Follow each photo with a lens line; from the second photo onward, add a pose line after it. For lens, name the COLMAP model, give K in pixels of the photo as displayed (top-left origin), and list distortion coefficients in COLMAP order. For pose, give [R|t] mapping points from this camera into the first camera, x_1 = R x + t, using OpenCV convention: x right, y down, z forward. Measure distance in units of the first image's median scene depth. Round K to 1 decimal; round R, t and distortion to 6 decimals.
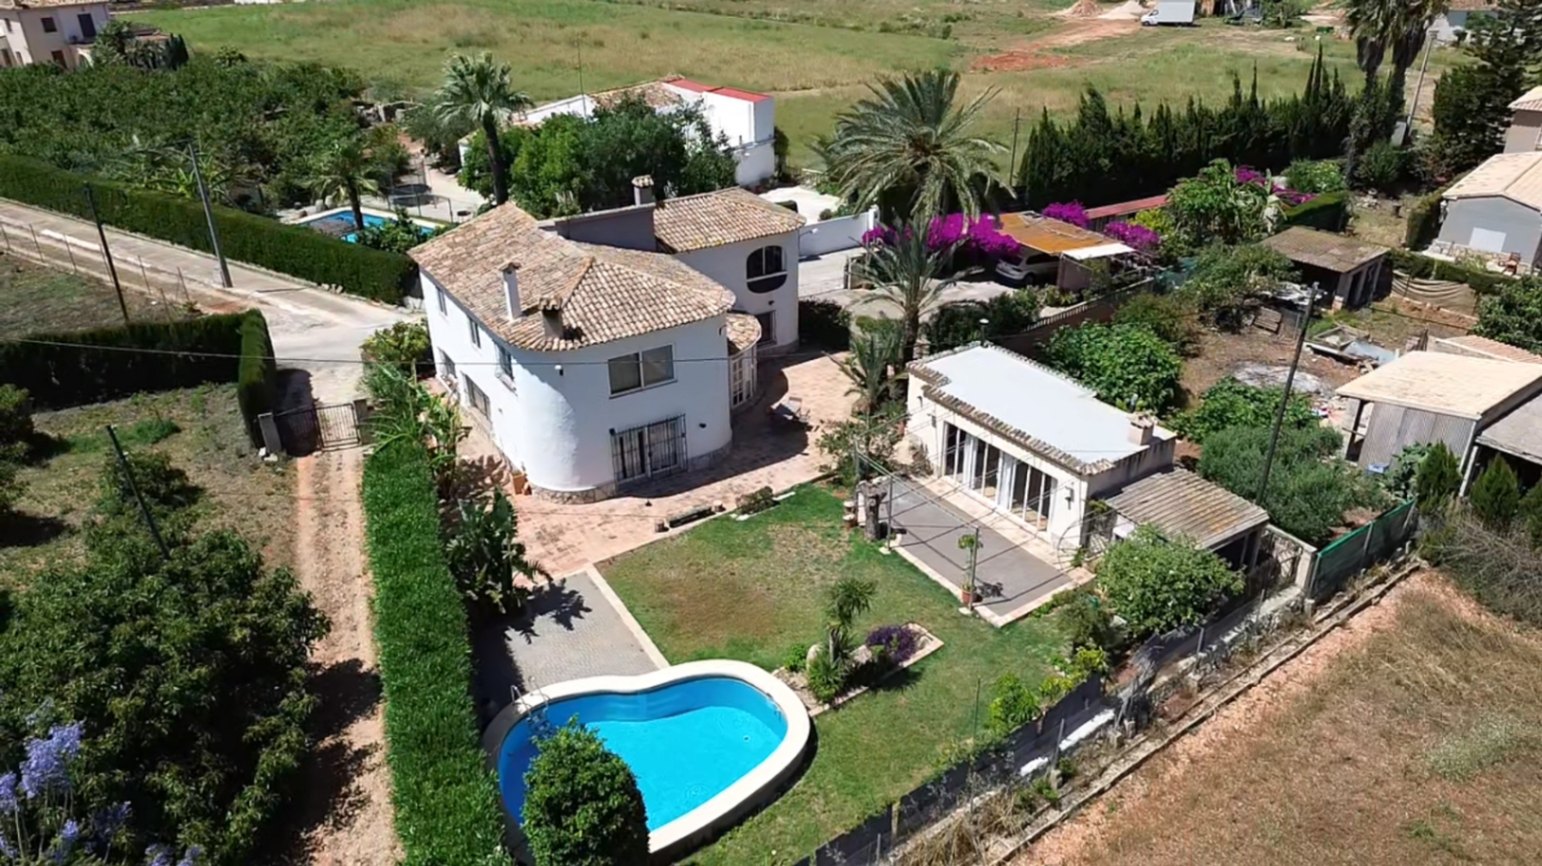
lens RADIAL K [[1089.7, 0, 778.0], [0, 1089.7, 438.0], [0, 0, 1]] dist [0.078551, -0.081477]
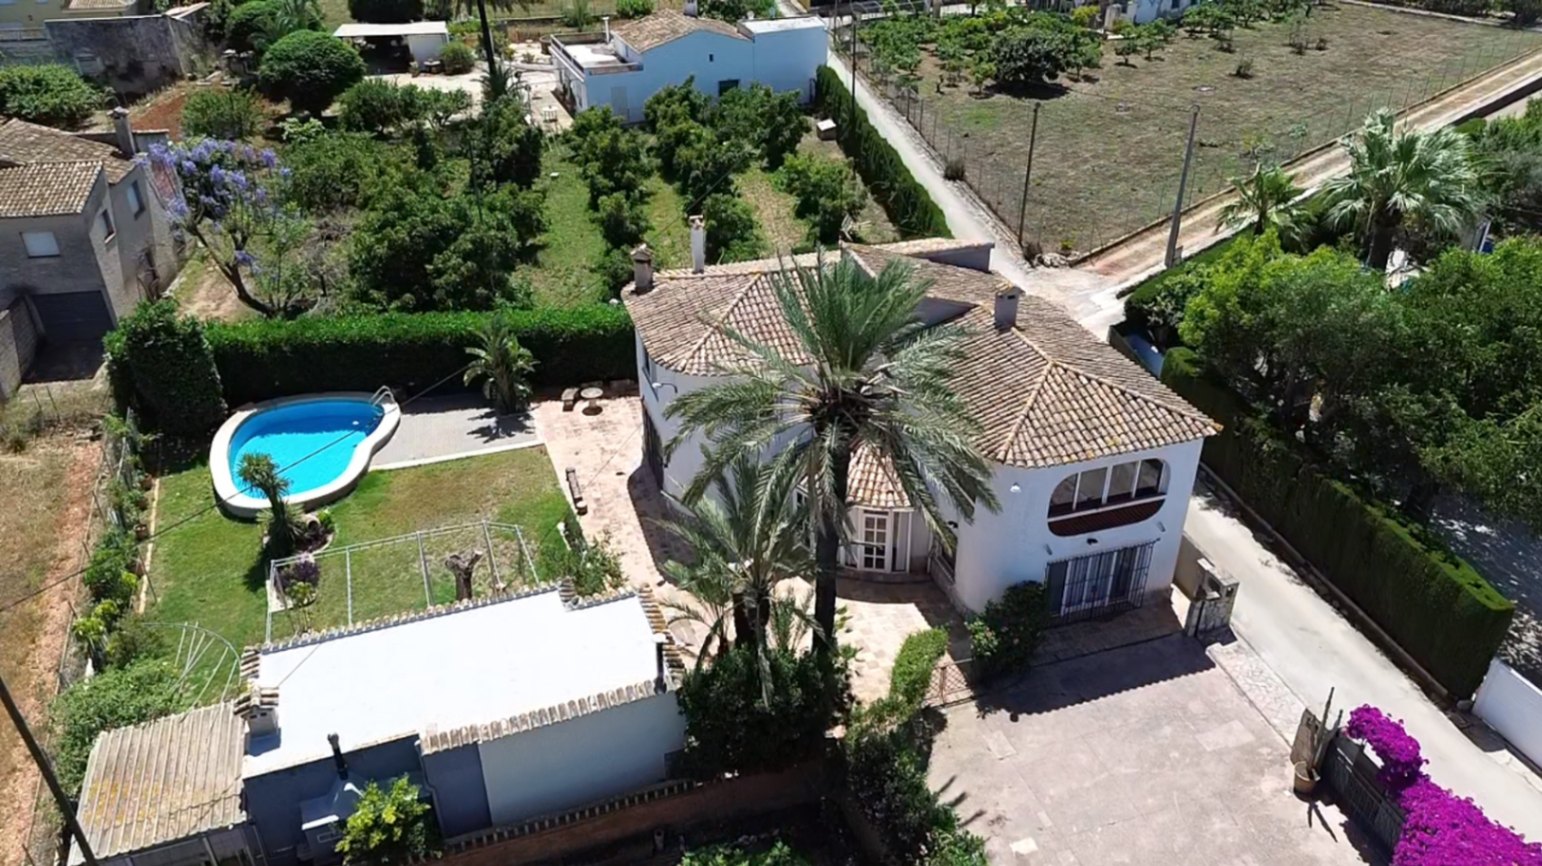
lens RADIAL K [[1089.7, 0, 778.0], [0, 1089.7, 438.0], [0, 0, 1]] dist [0.078551, -0.081477]
pose [[-0.254509, 0.502248, -0.826422, 0.657438], [-0.446017, 0.697286, 0.561125, -0.590582], [0.858076, 0.511409, 0.046545, 1.041098]]
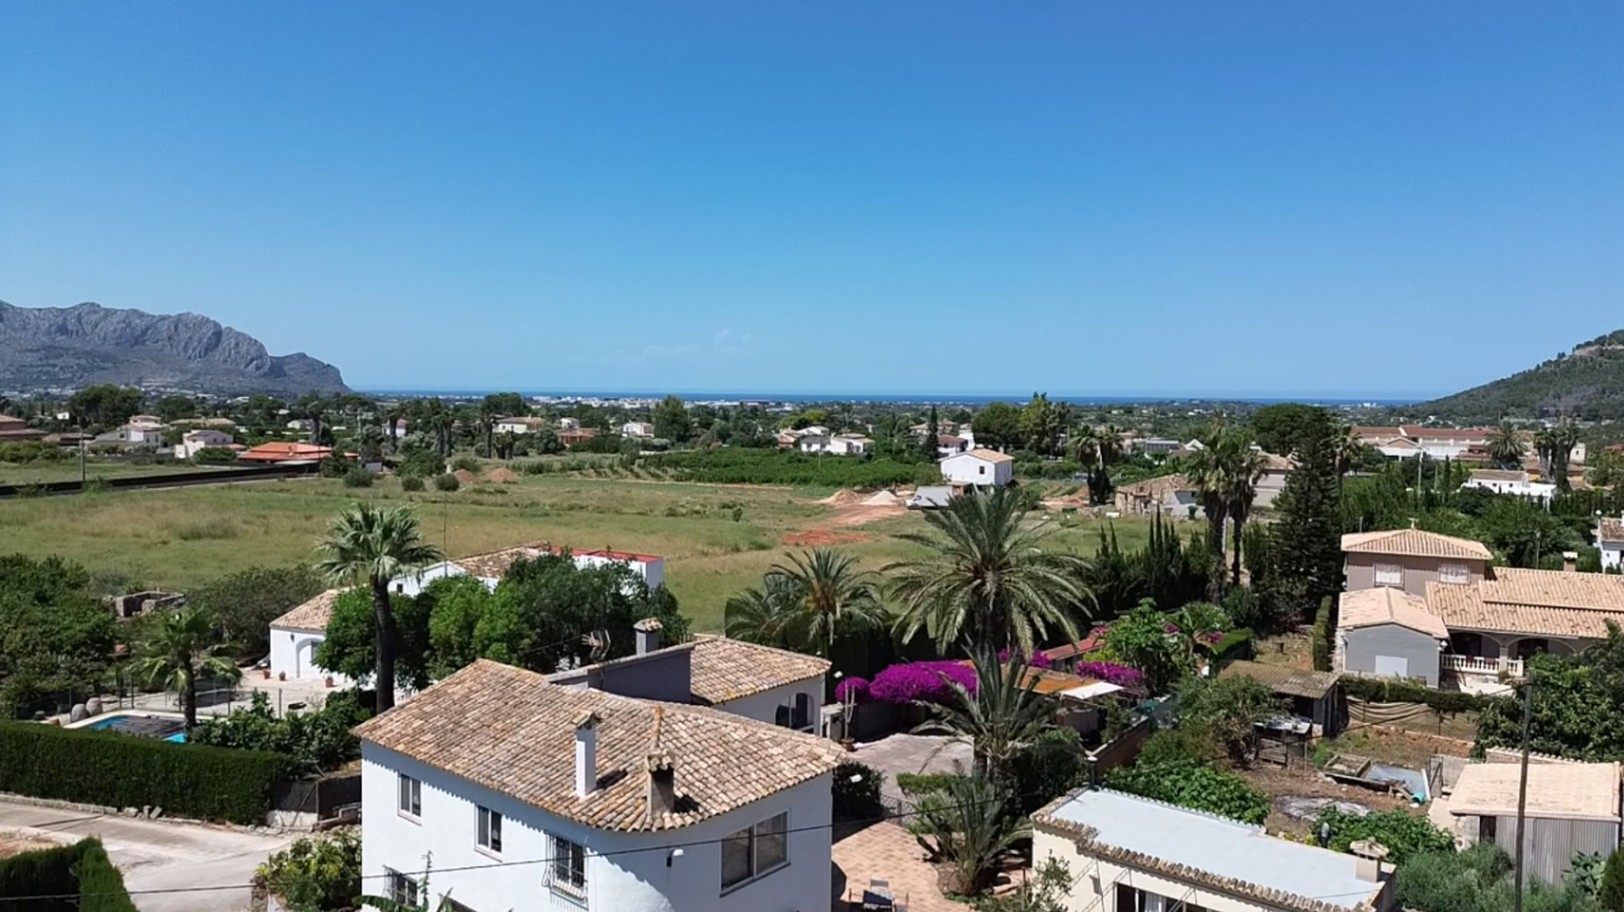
lens RADIAL K [[1147.7, 0, 819.4], [0, 1147.7, 461.2], [0, 0, 1]] dist [0.078551, -0.081477]
pose [[0.954218, -0.001758, 0.299108, -0.302970], [0.124012, 0.912314, -0.390263, 0.007809], [-0.272195, 0.409489, 0.870764, 0.190817]]
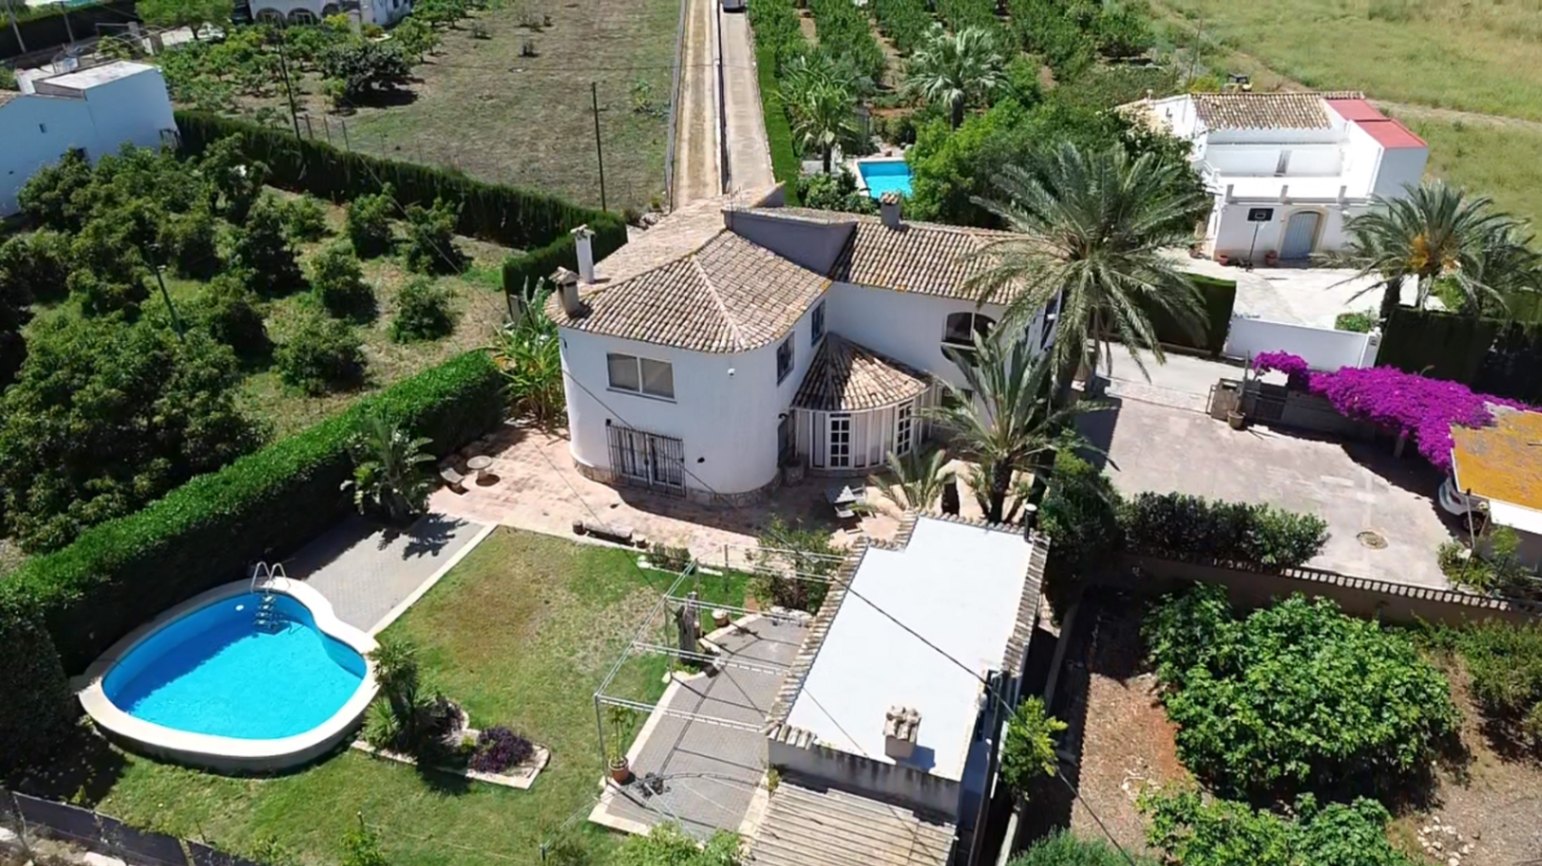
lens RADIAL K [[1089.7, 0, 778.0], [0, 1089.7, 438.0], [0, 0, 1]] dist [0.078551, -0.081477]
pose [[0.581897, 0.418368, -0.697398, 0.607160], [-0.379157, 0.898193, 0.222463, -0.260108], [0.719469, 0.134972, 0.681283, 0.423676]]
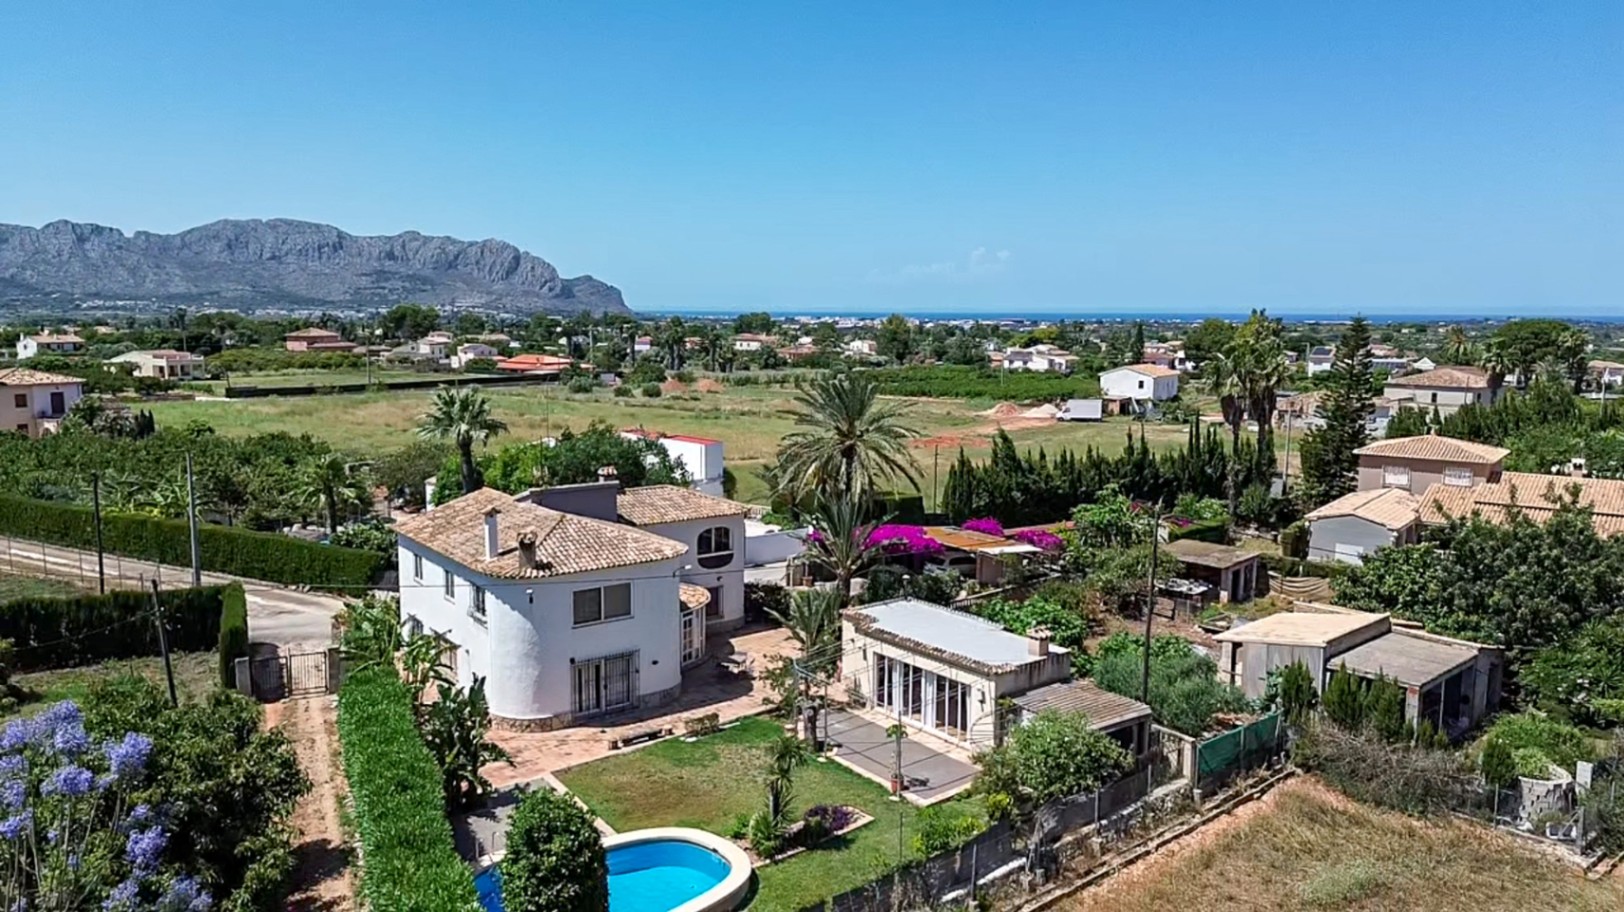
lens RADIAL K [[1147.7, 0, 819.4], [0, 1147.7, 461.2], [0, 0, 1]] dist [0.078551, -0.081477]
pose [[0.996762, 0.004553, 0.080277, 0.001123], [0.023285, 0.939269, -0.342391, 0.200956], [-0.076961, 0.343152, 0.936122, -0.168020]]
